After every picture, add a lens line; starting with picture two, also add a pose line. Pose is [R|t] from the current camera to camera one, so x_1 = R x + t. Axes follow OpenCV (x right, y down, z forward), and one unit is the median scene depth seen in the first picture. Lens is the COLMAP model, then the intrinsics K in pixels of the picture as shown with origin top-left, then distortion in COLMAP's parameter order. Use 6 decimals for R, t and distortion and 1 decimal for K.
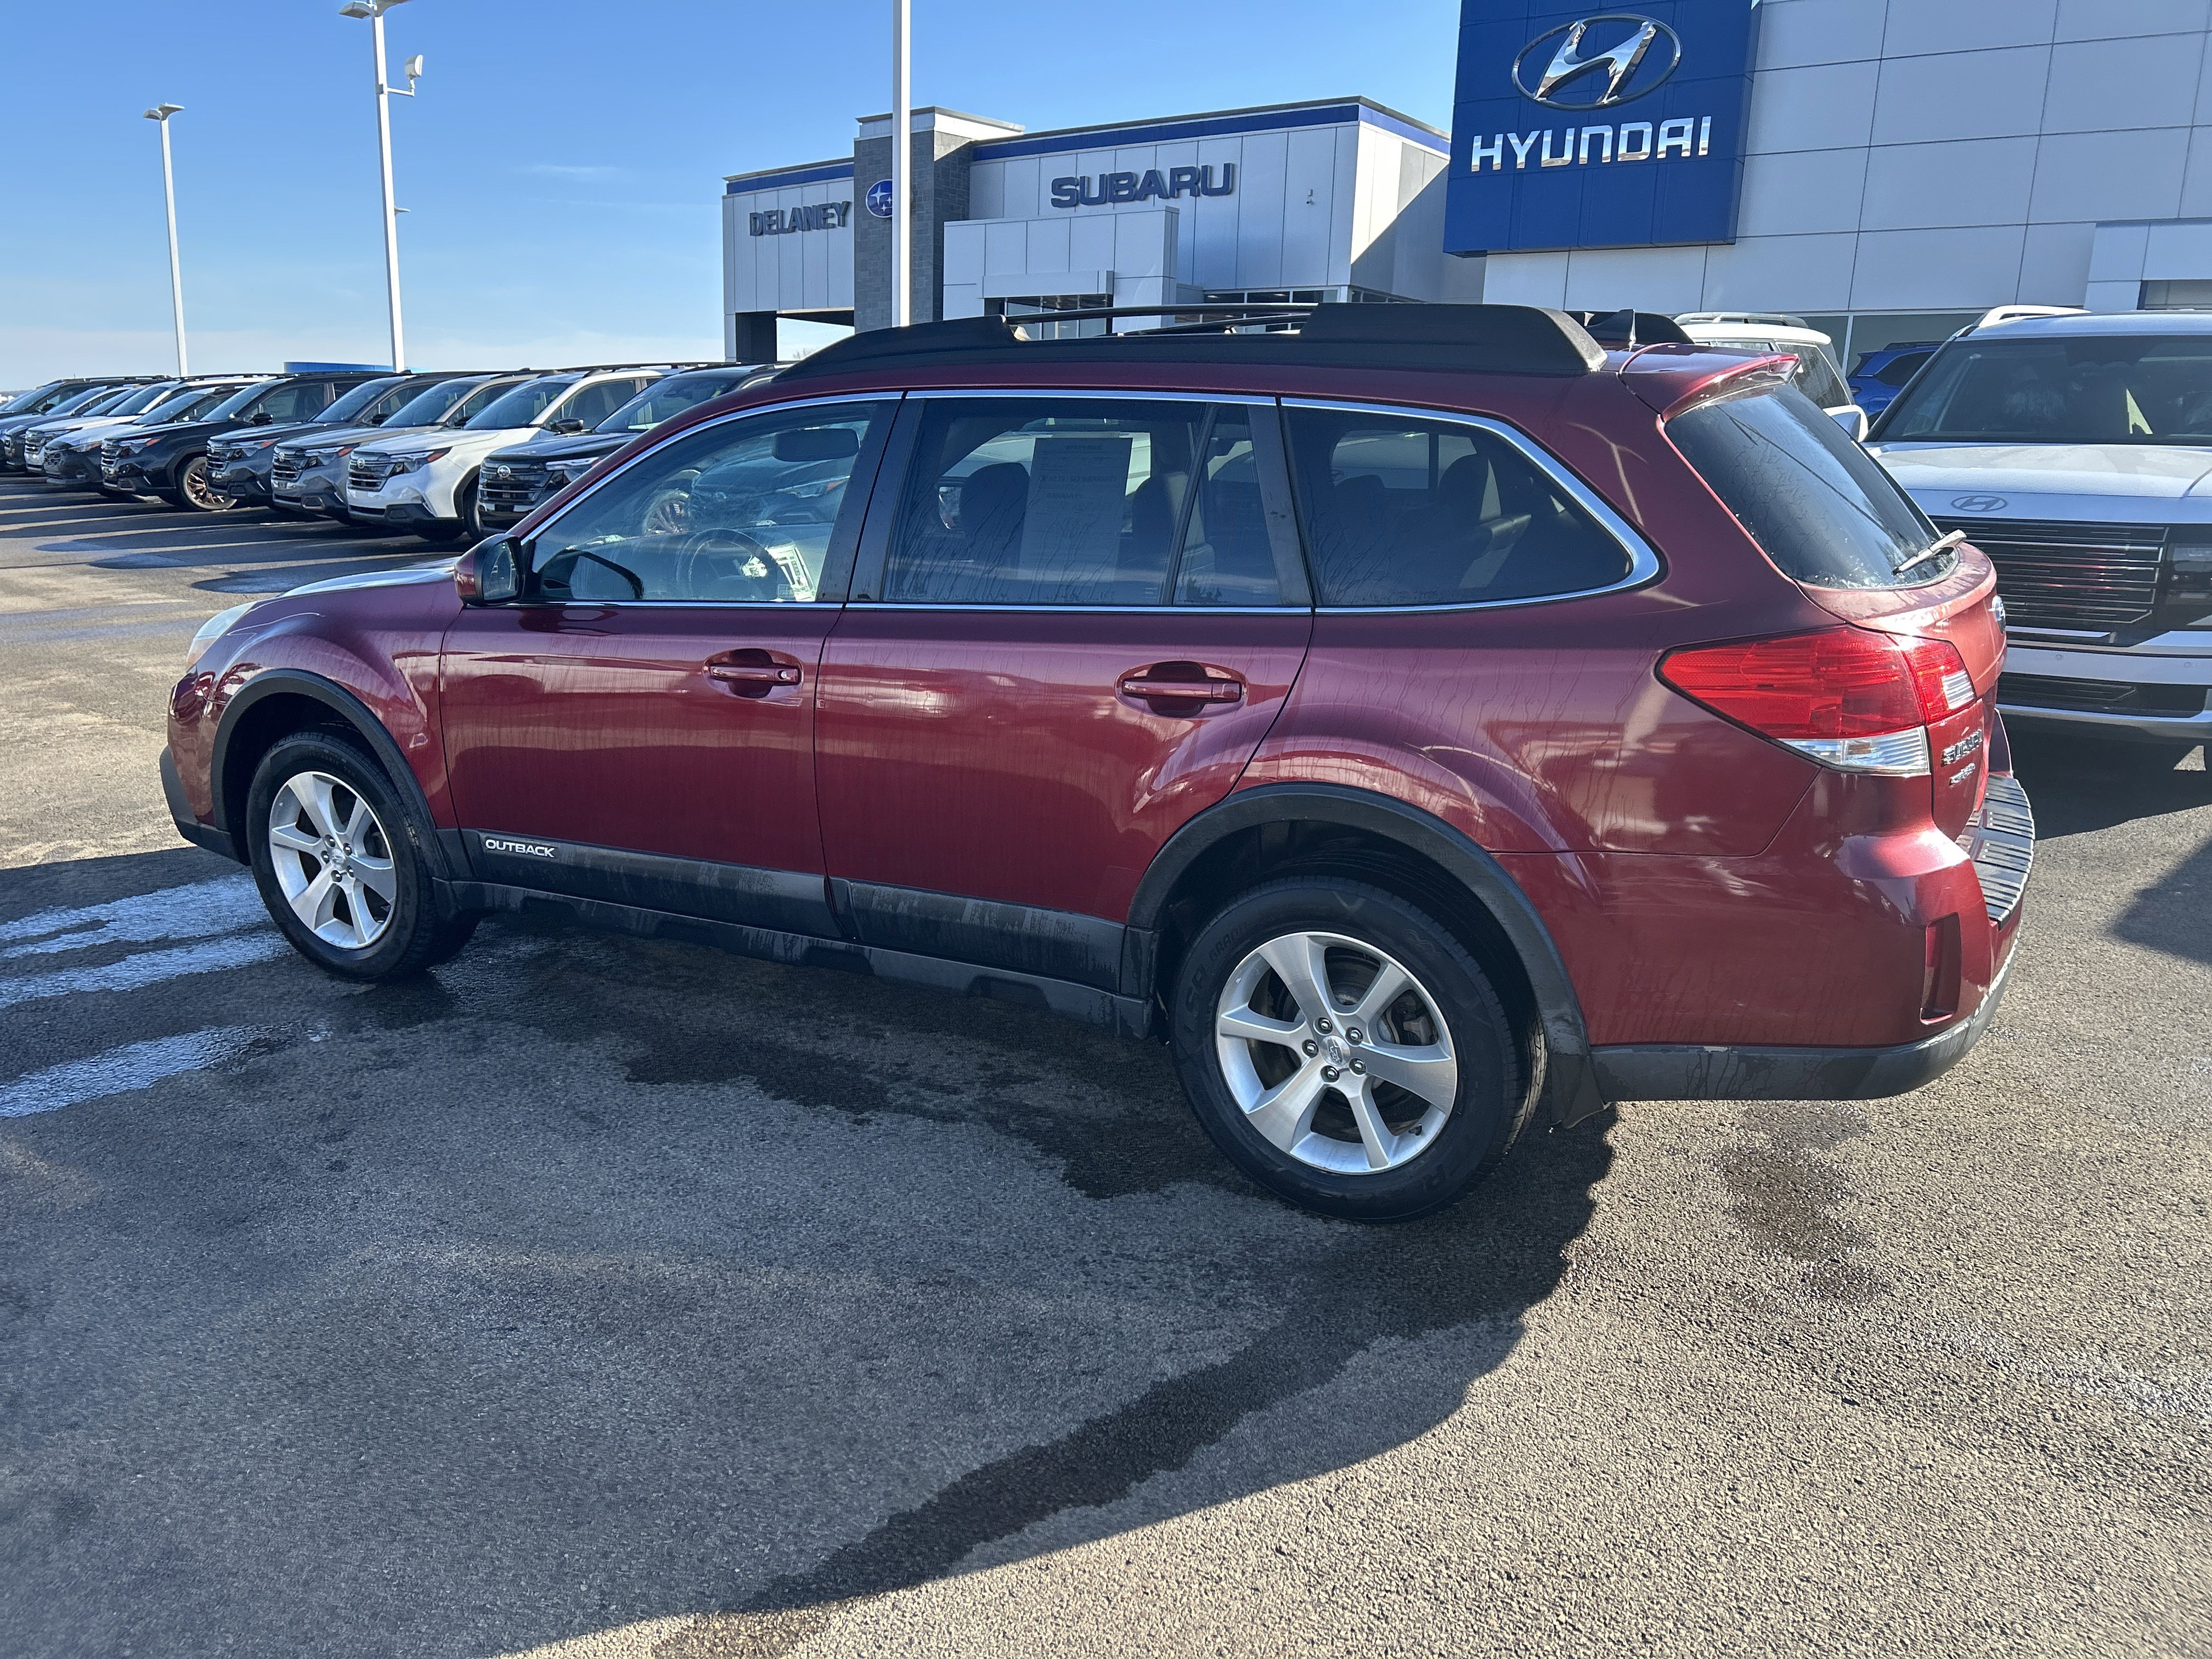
lens RADIAL K [[1672.1, 0, 1170.8], [0, 1672.1, 820.1], [0, 0, 1]] dist [0.058715, -0.066291]
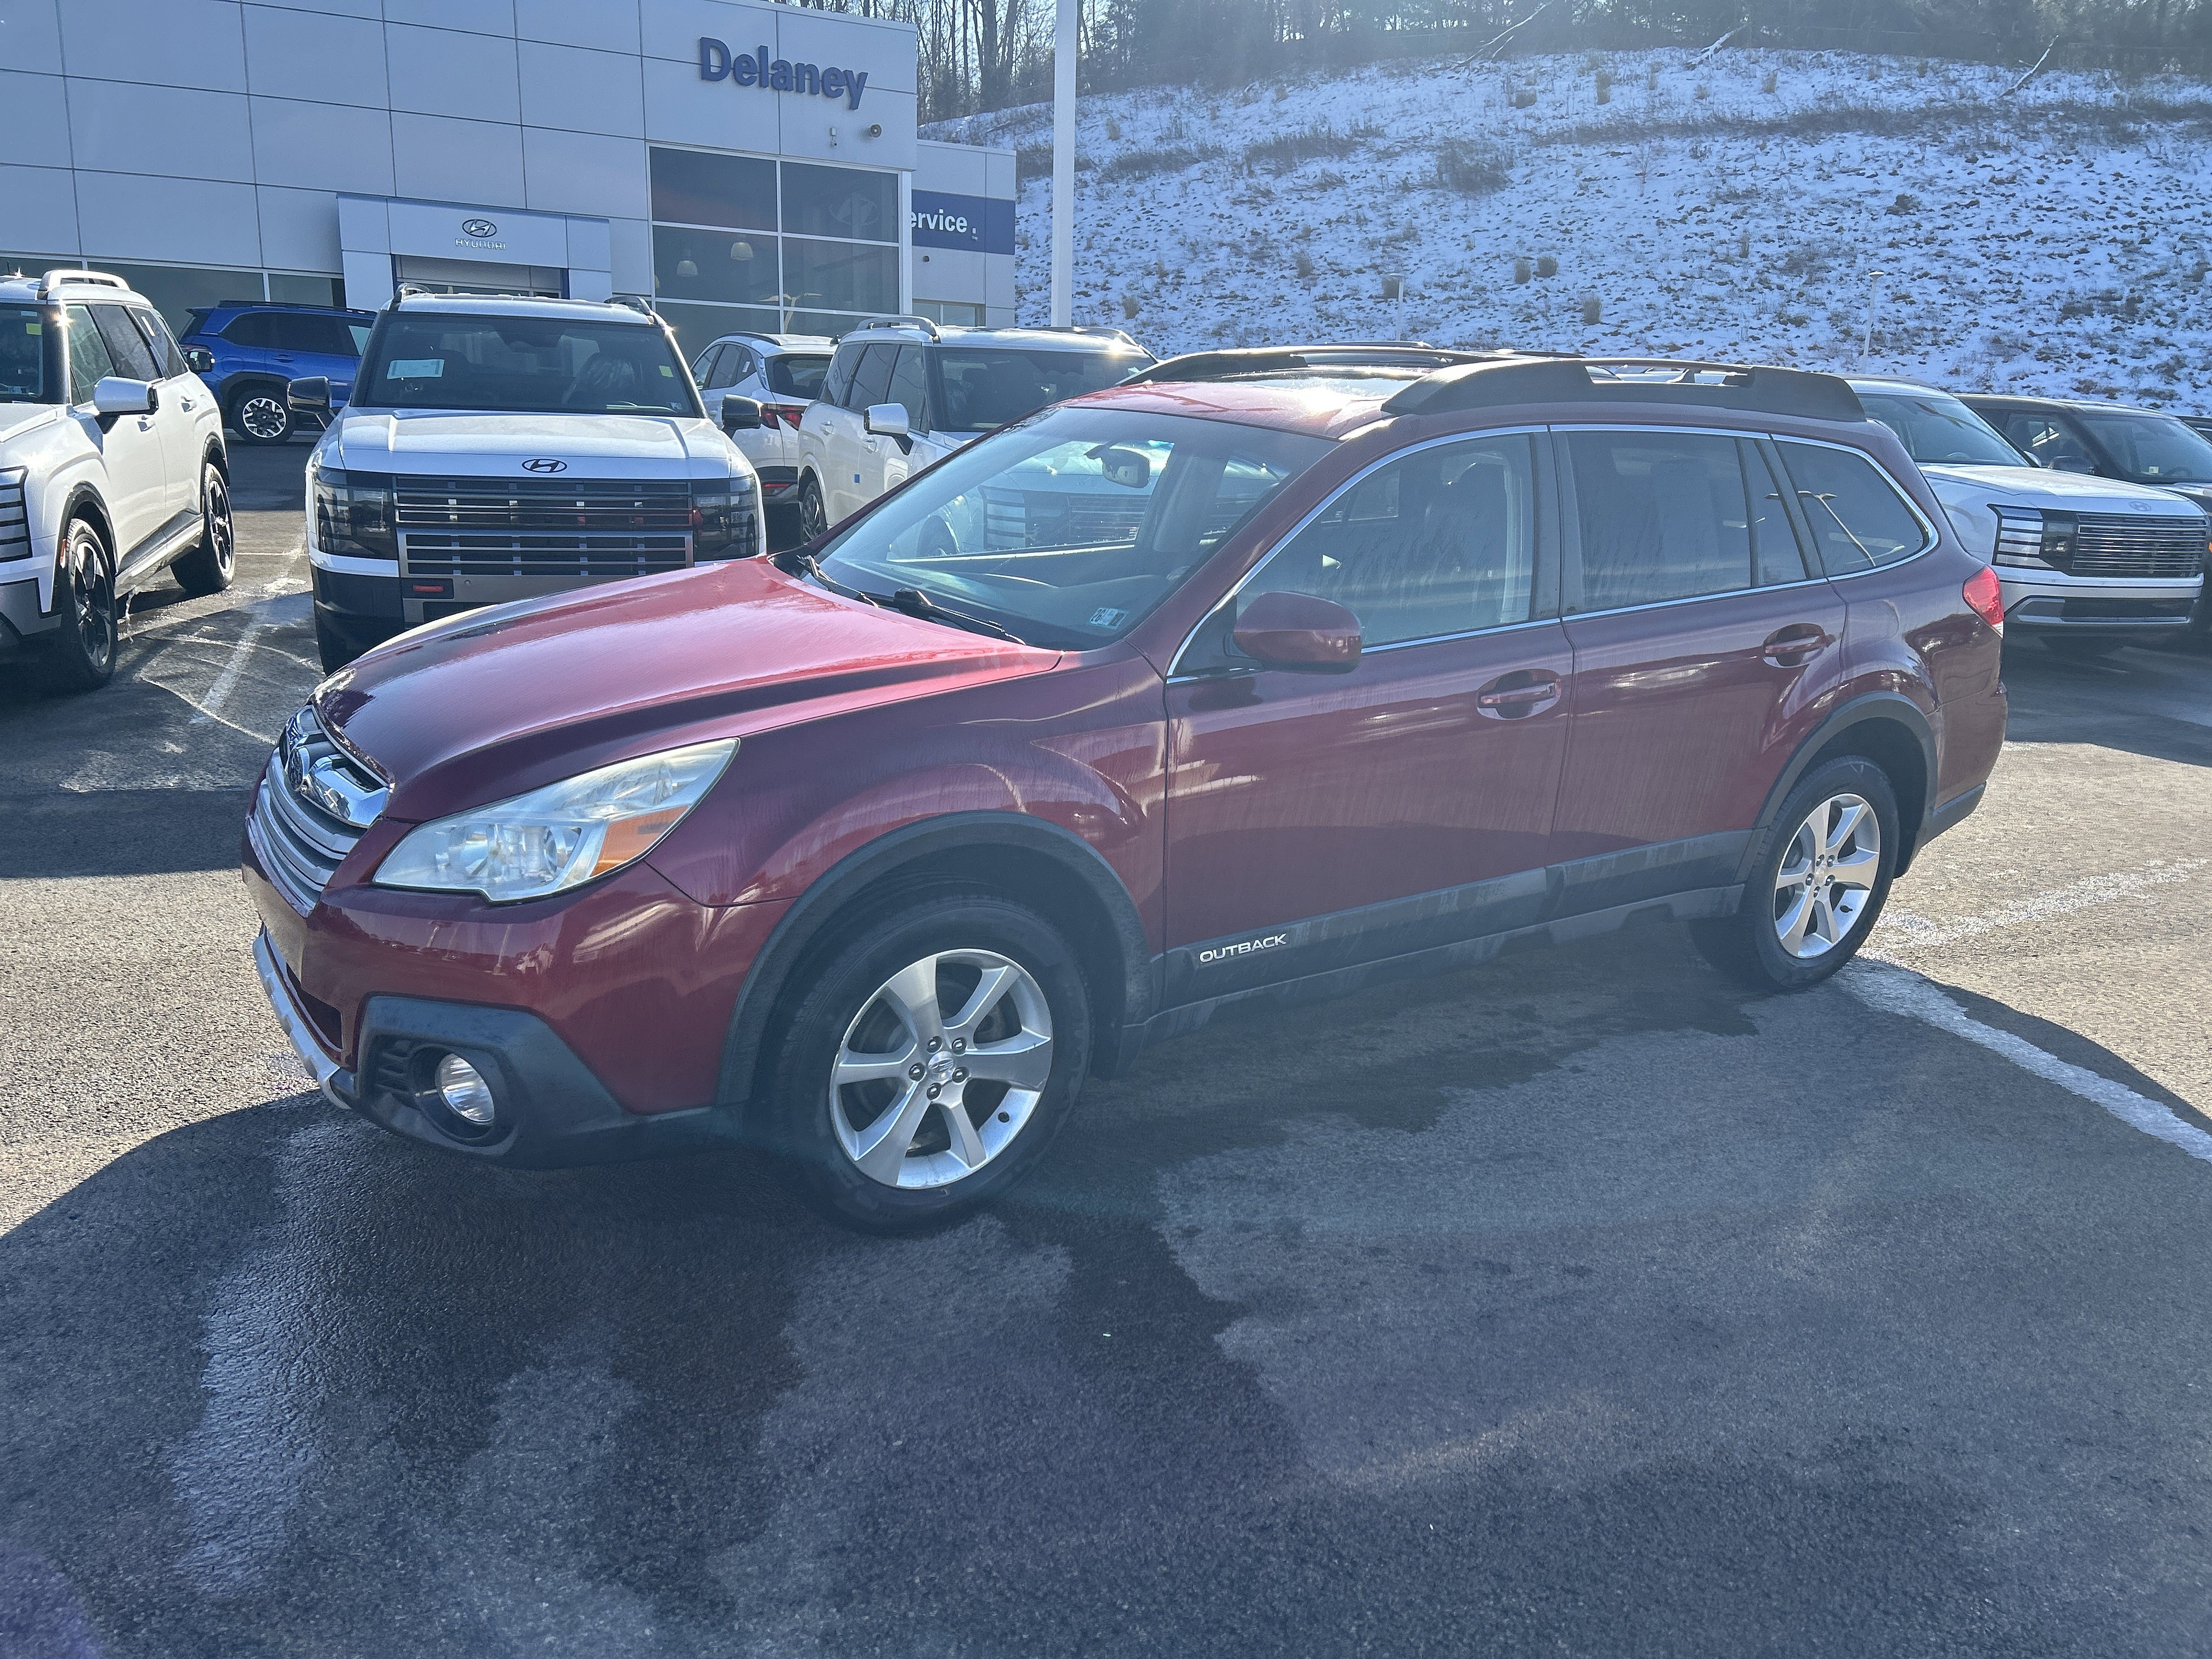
lens RADIAL K [[1656.0, 0, 1153.0], [0, 1656.0, 813.2], [0, 0, 1]] dist [0.076869, -0.083077]
pose [[0.461358, -0.205431, 0.863103, -1.218144], [0.181921, 0.974058, 0.134597, -0.187900], [-0.868362, 0.094919, 0.486762, 0.663983]]
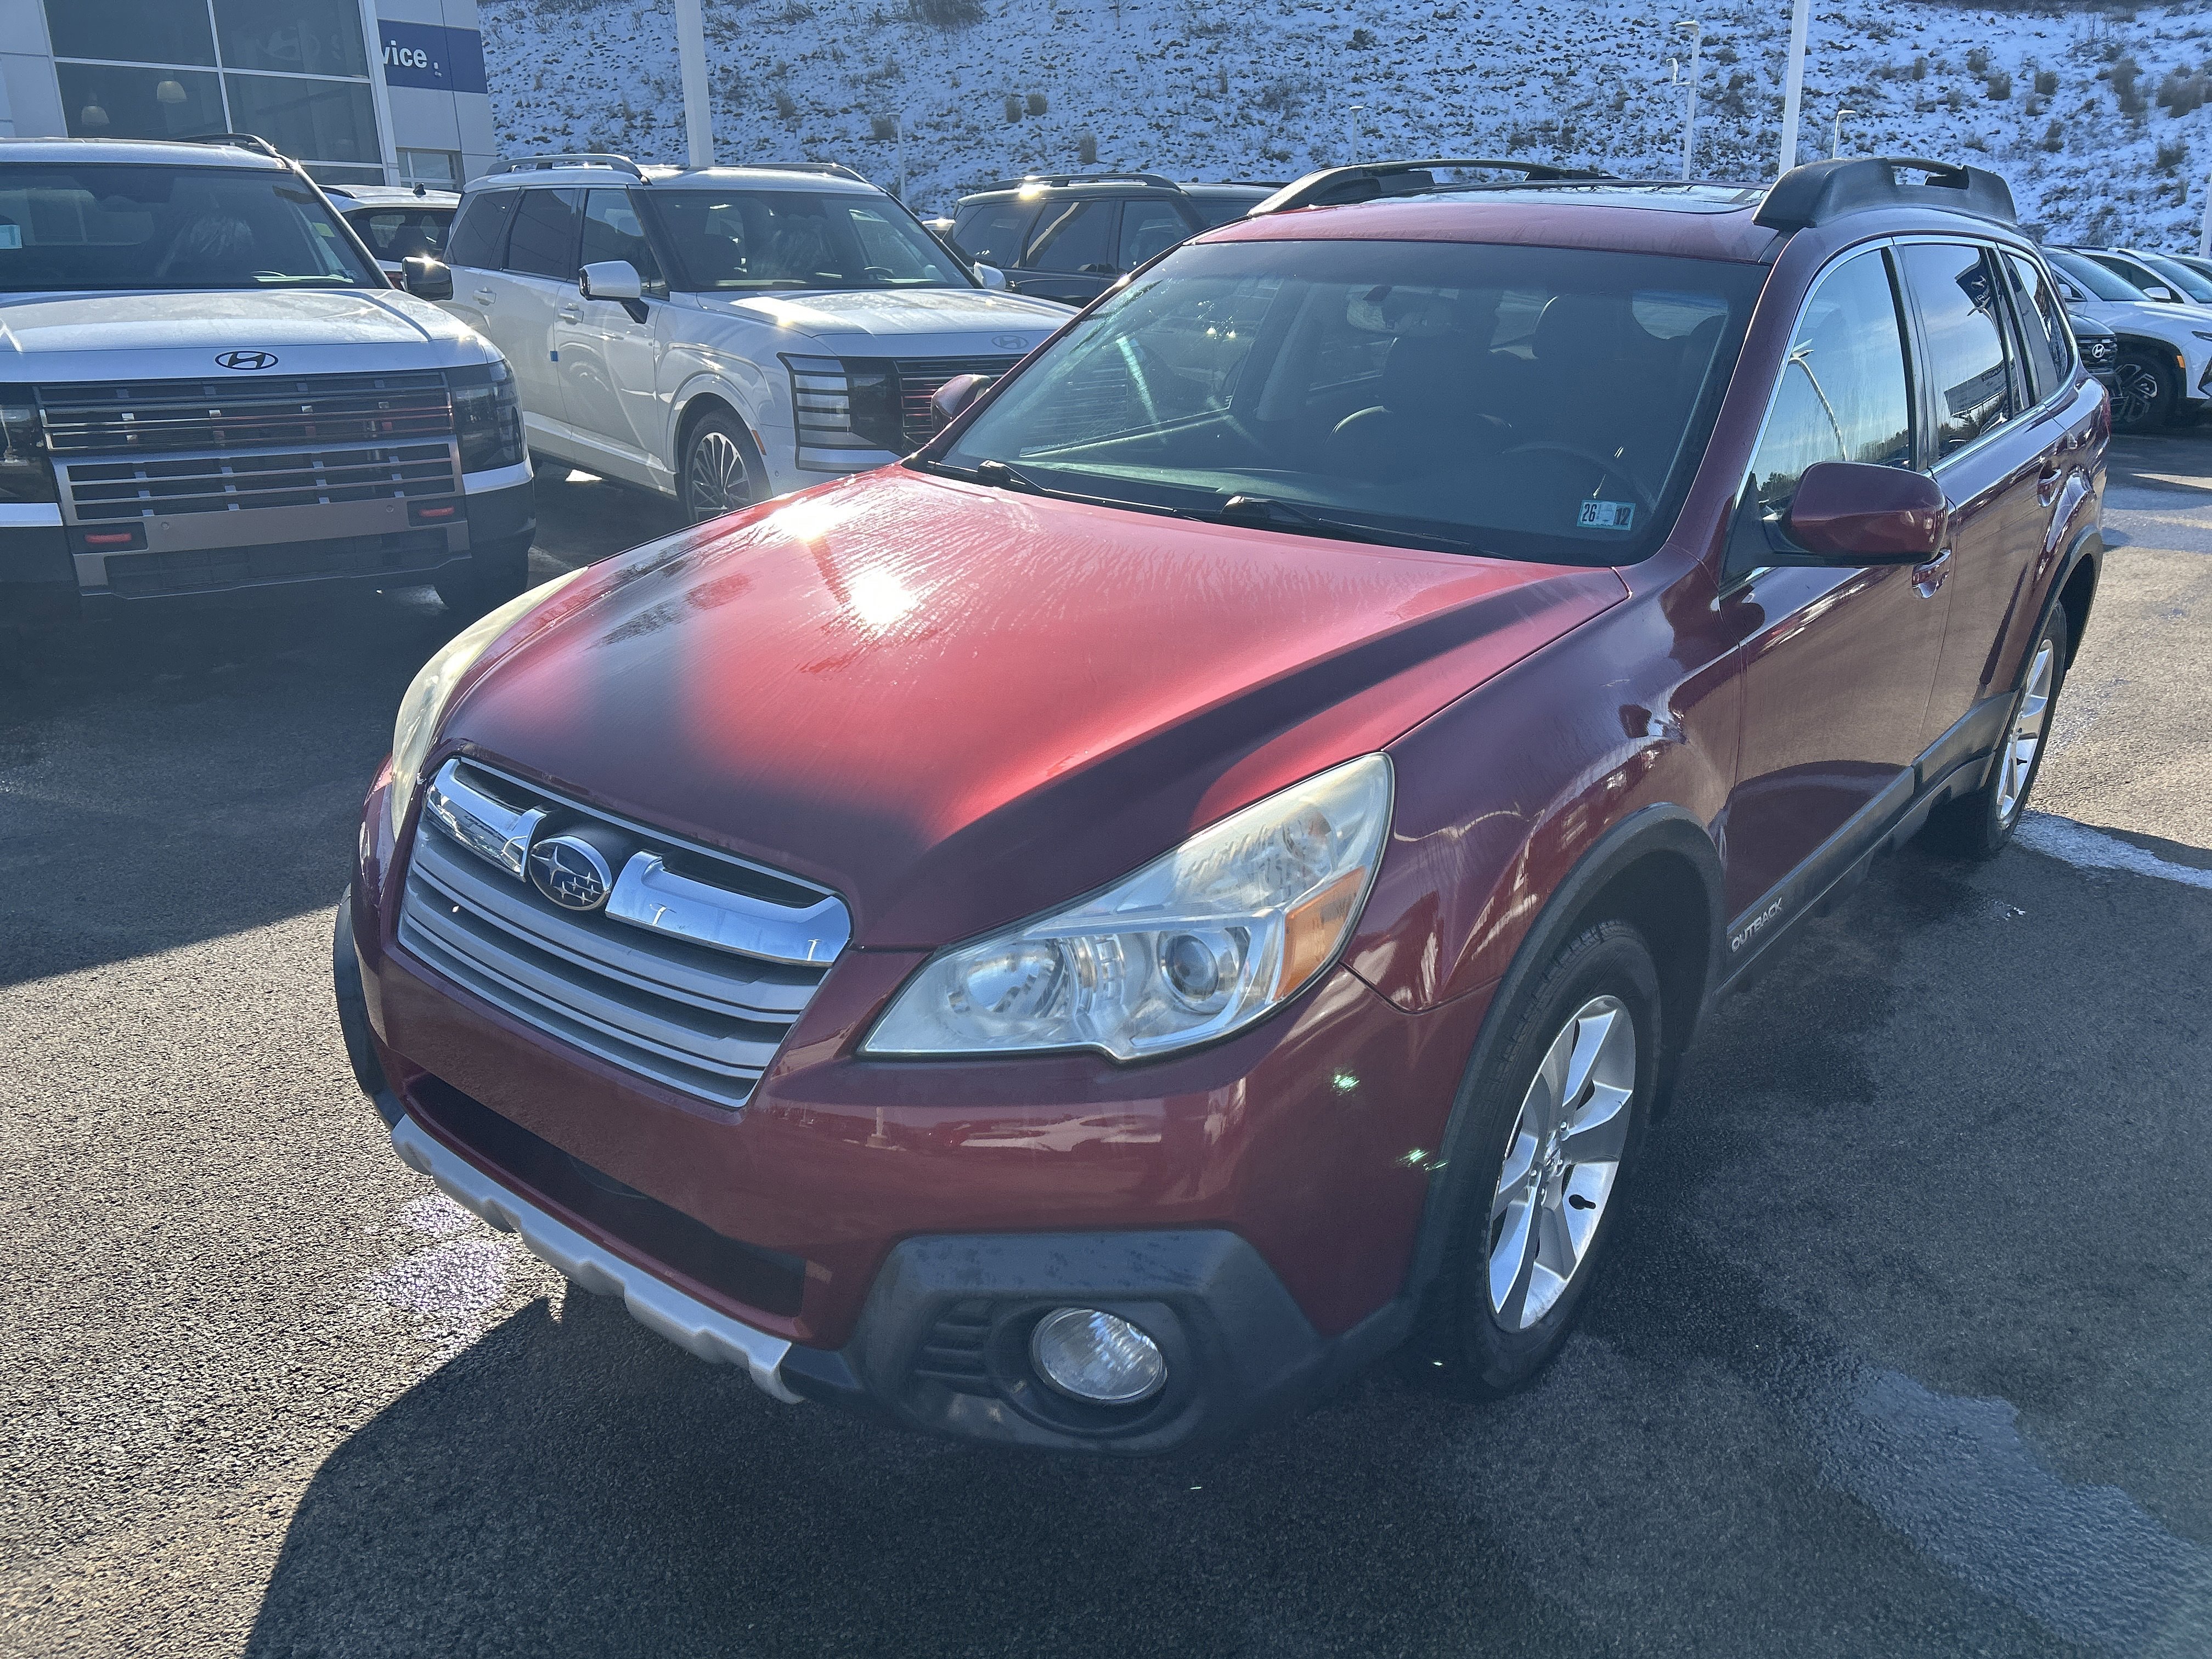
lens RADIAL K [[1680.7, 0, 1151.2], [0, 1680.7, 821.6], [0, 0, 1]] dist [-0.017024, 0.082699]
pose [[0.185478, -0.321000, 0.928739, -1.128630], [0.240609, 0.931204, 0.273800, -0.286221], [-0.952736, 0.172679, 0.249953, 1.135352]]
